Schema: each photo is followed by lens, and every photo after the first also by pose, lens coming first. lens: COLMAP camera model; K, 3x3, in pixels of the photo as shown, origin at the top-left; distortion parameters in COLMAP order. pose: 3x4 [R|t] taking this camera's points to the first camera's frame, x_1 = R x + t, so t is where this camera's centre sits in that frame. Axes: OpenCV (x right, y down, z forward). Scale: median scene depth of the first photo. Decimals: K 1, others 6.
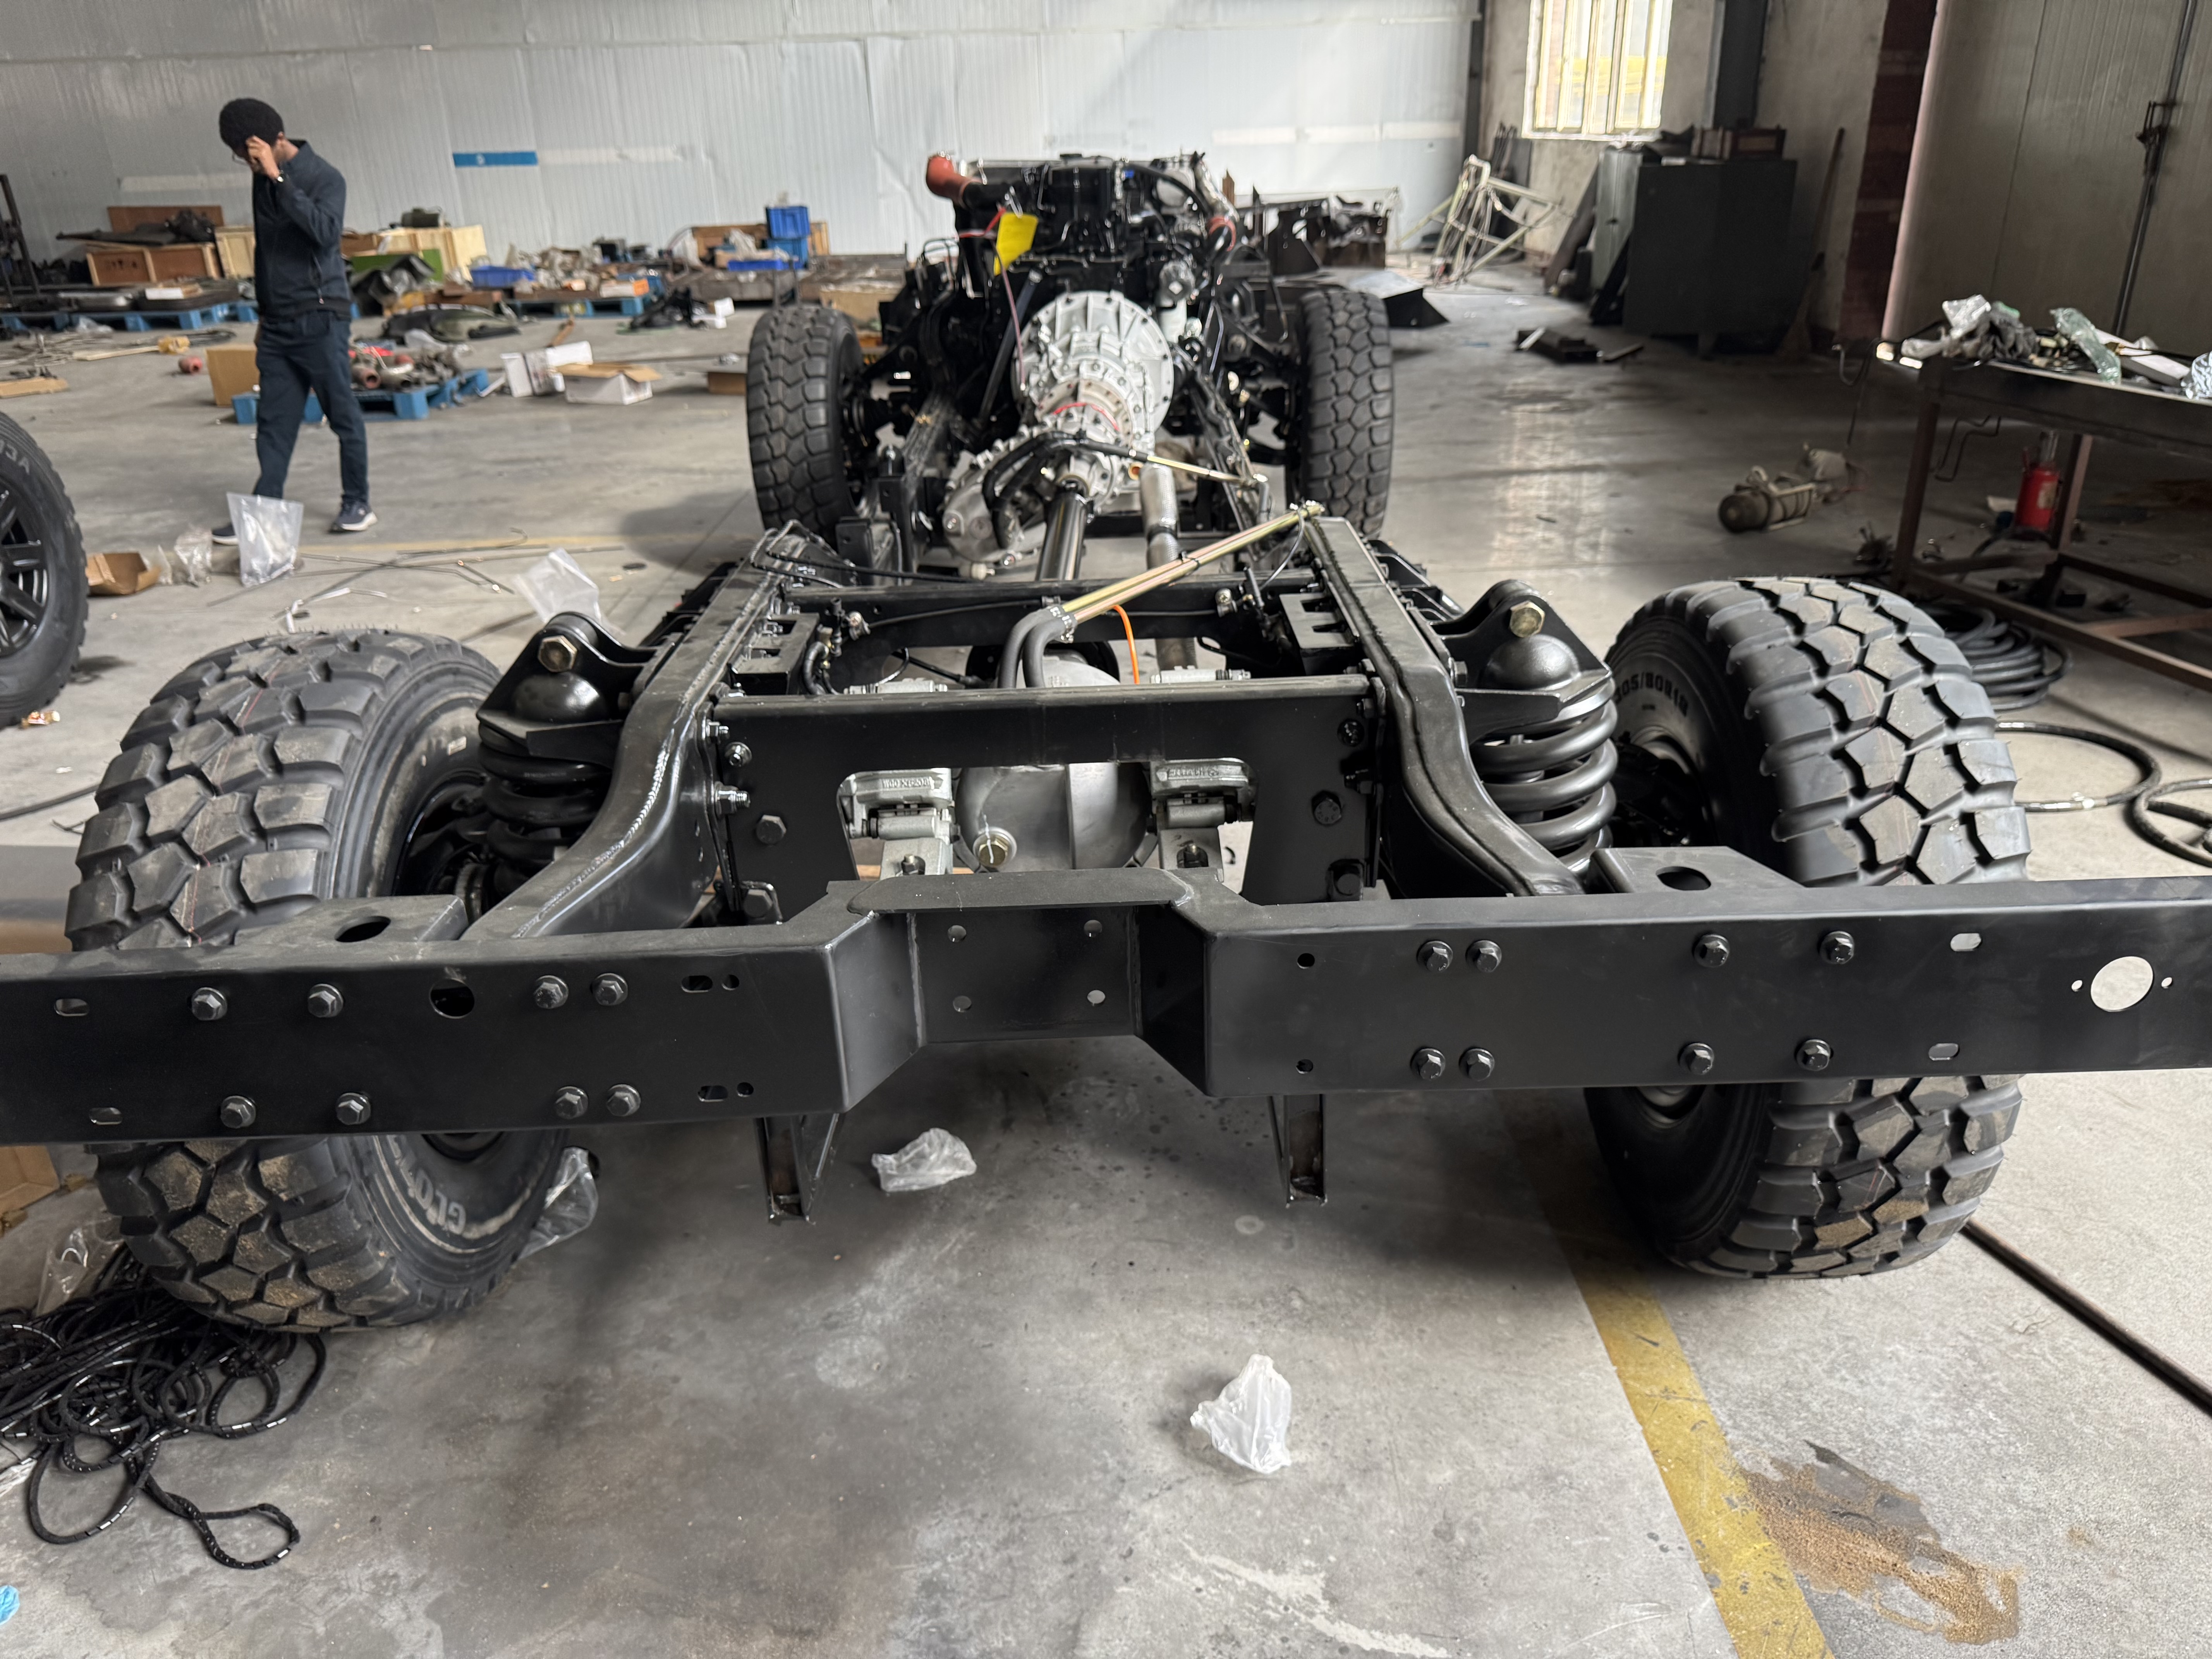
lens RADIAL K [[1600.3, 0, 1106.0], [0, 1600.3, 829.5], [0, 0, 1]] dist [-0.001866, 0.003949]
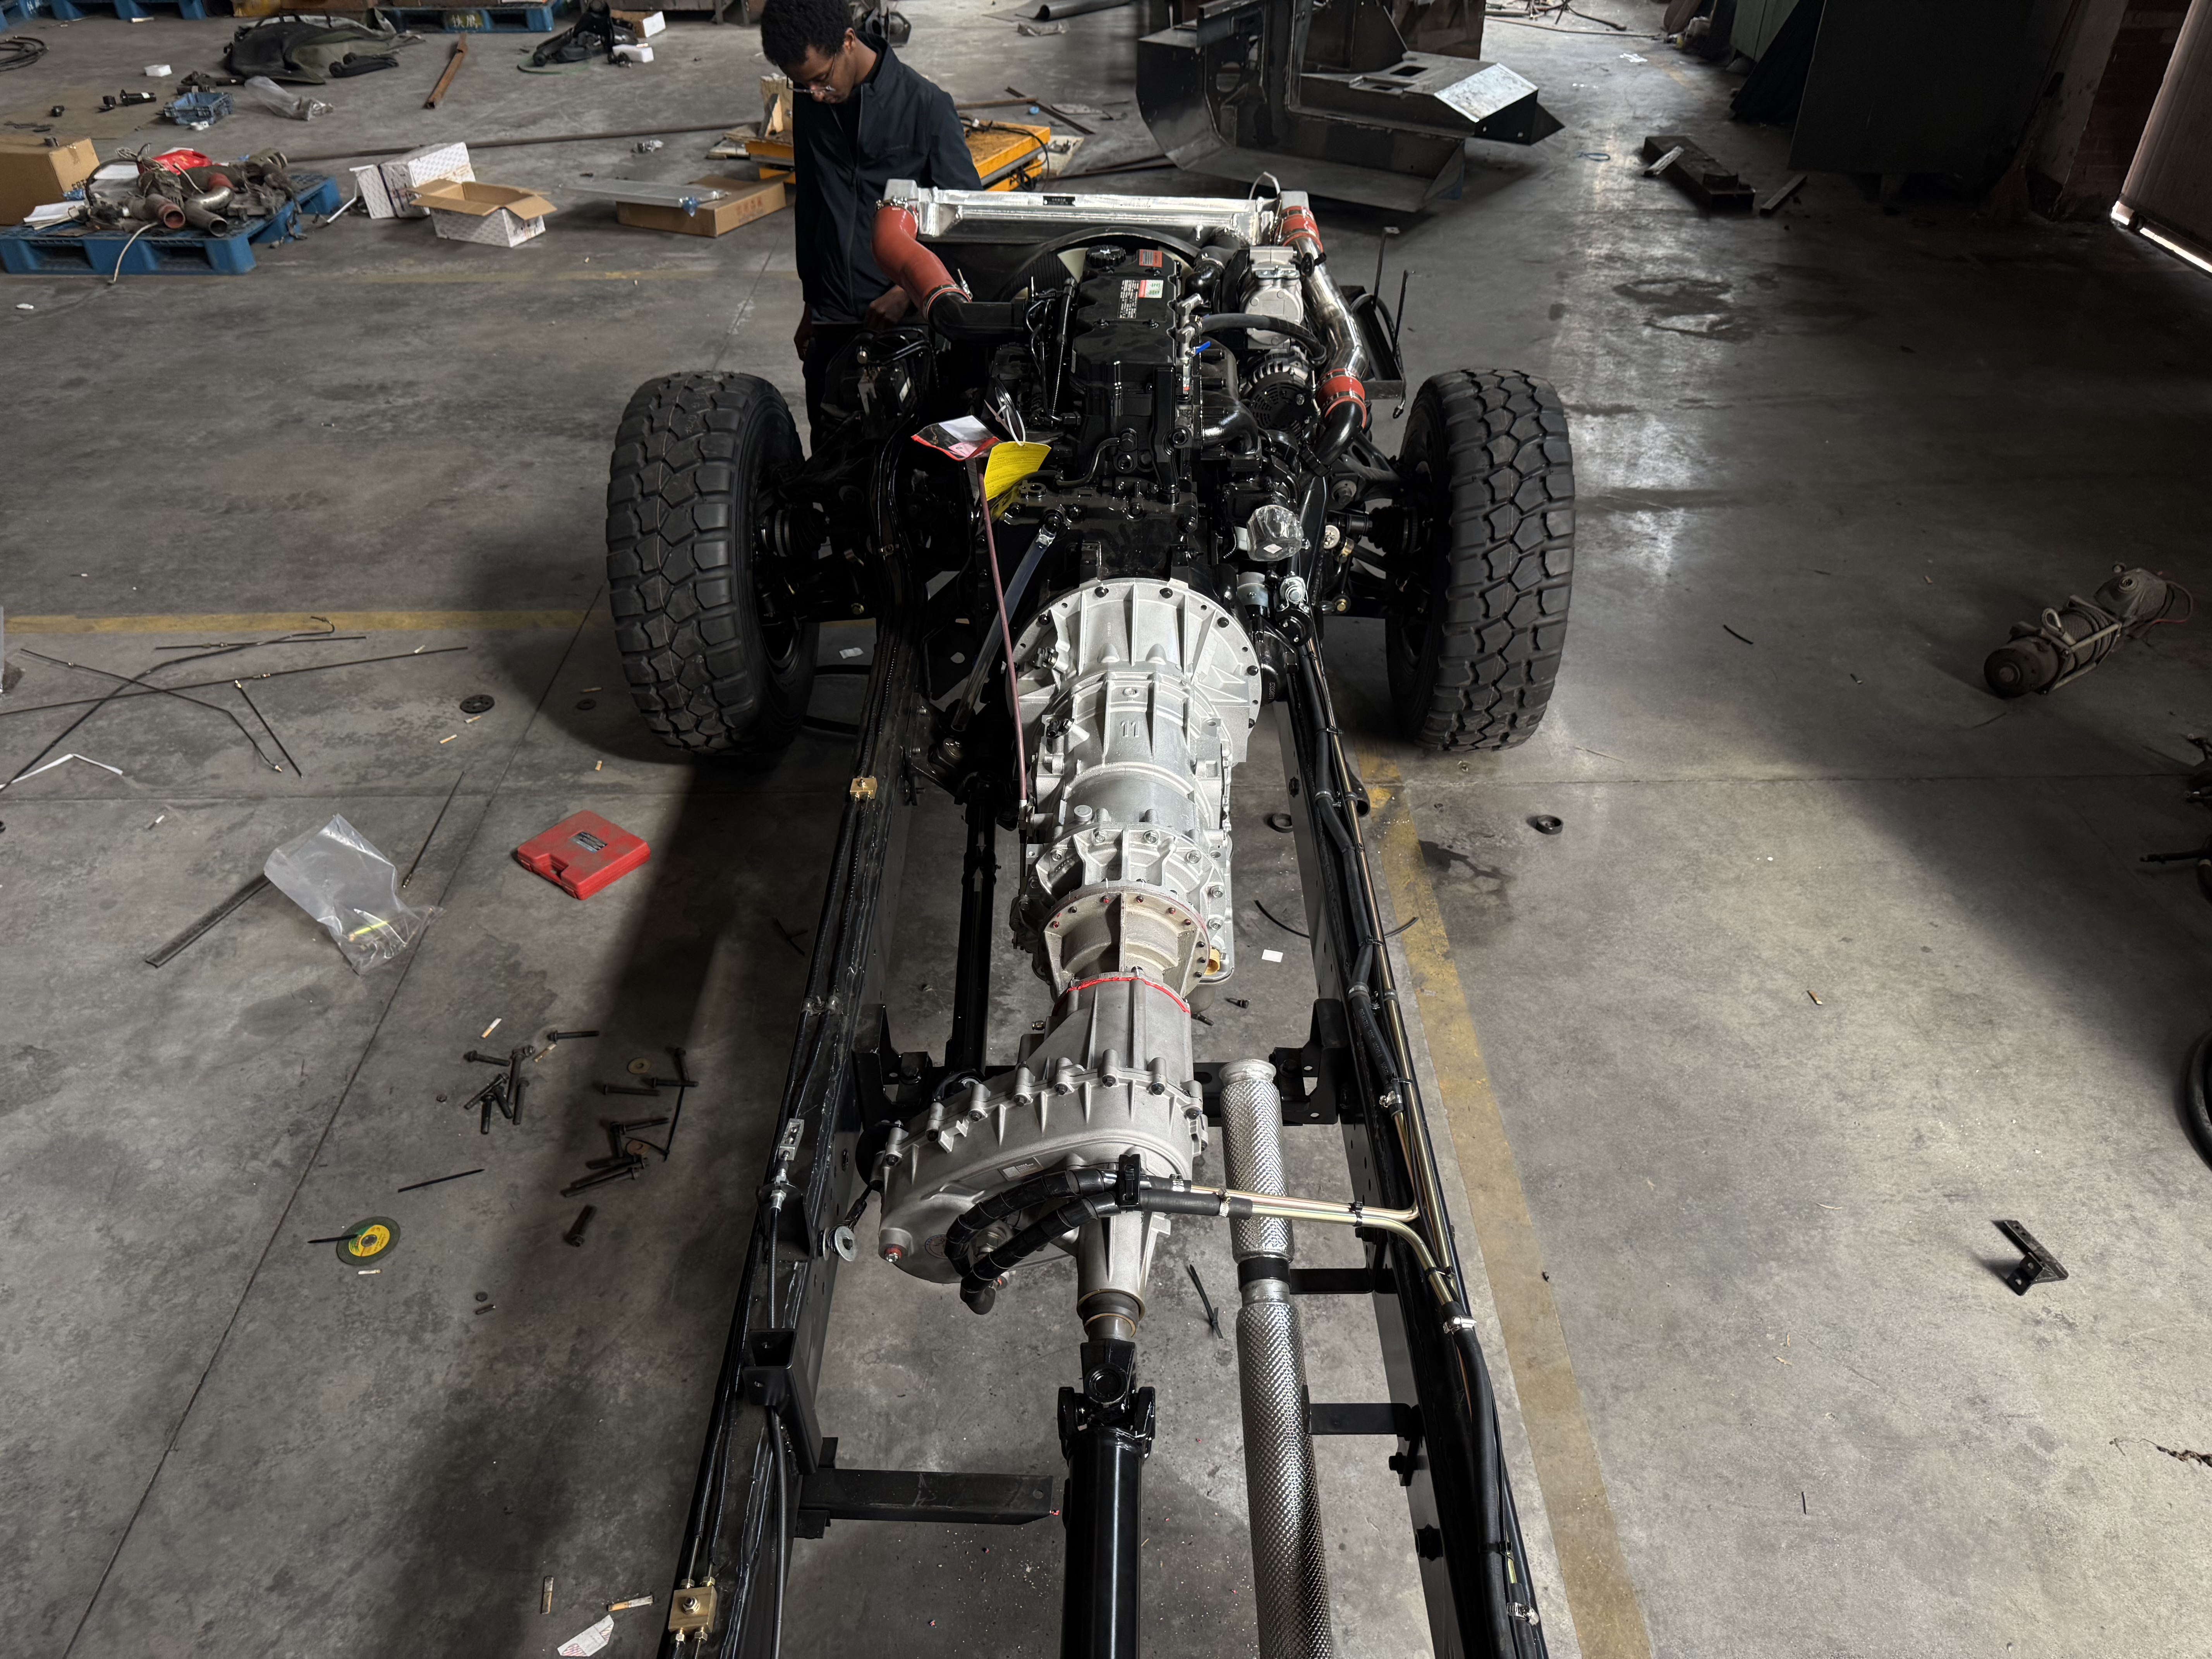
lens RADIAL K [[1600.3, 0, 1106.0], [0, 1600.3, 829.5], [0, 0, 1]] dist [-0.001866, 0.003949]
pose [[0.999632, 0.025161, 0.010135, -0.012502], [-0.026787, 0.974481, 0.222865, -0.188580], [-0.004269, -0.223055, 0.974797, 0.193188]]
